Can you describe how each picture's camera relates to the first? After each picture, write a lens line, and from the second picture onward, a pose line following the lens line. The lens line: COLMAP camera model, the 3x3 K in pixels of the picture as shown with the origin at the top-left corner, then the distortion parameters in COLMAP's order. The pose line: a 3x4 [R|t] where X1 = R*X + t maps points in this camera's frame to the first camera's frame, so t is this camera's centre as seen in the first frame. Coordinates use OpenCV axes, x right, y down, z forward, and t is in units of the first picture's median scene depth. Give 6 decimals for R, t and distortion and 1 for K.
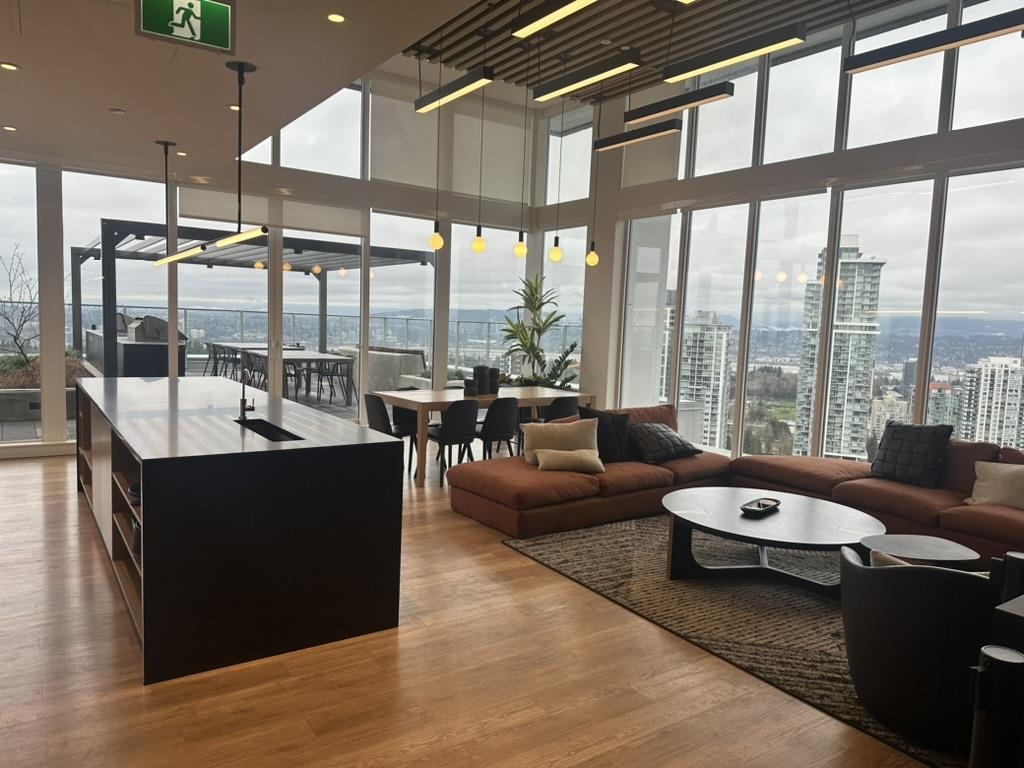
lens RADIAL K [[720.1, 0, 507.8], [0, 720.1, 385.3], [0, 0, 1]] dist [0.035315, -0.003951]
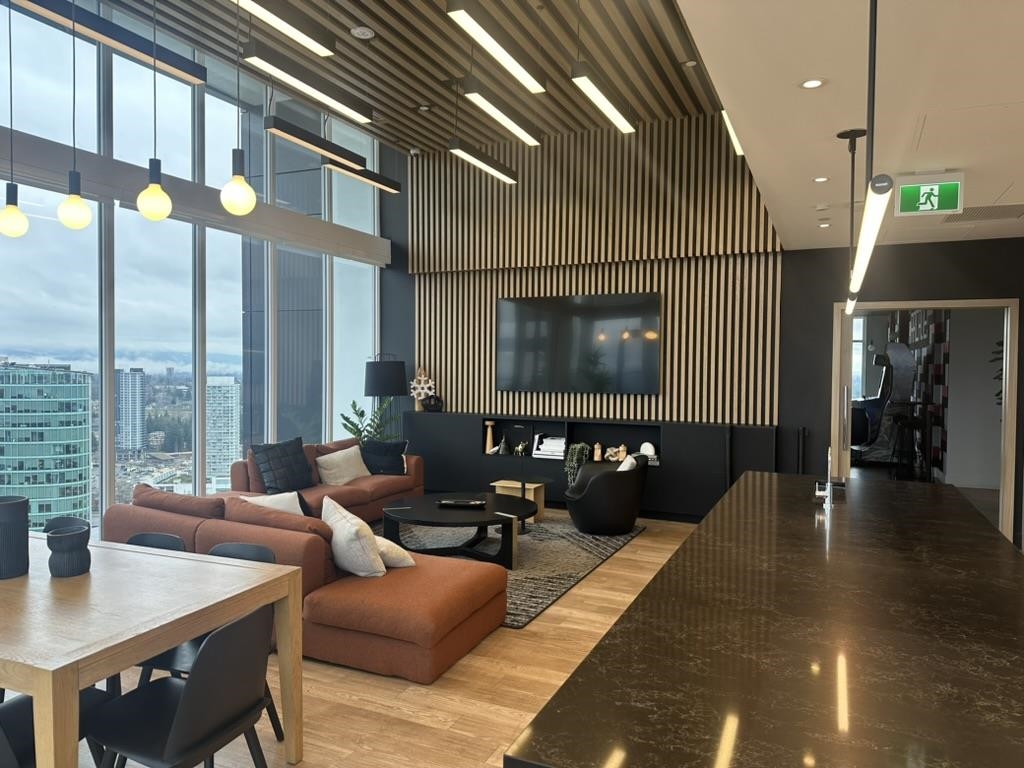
lens RADIAL K [[720.1, 0, 510.7], [0, 720.1, 382.3], [0, 0, 1]] dist [0.035315, -0.003951]
pose [[-0.519192, -0.070823, 0.851718, -0.765808], [0.054439, 0.991796, 0.115656, -0.189781], [-0.852922, 0.106414, -0.511077, 1.500427]]
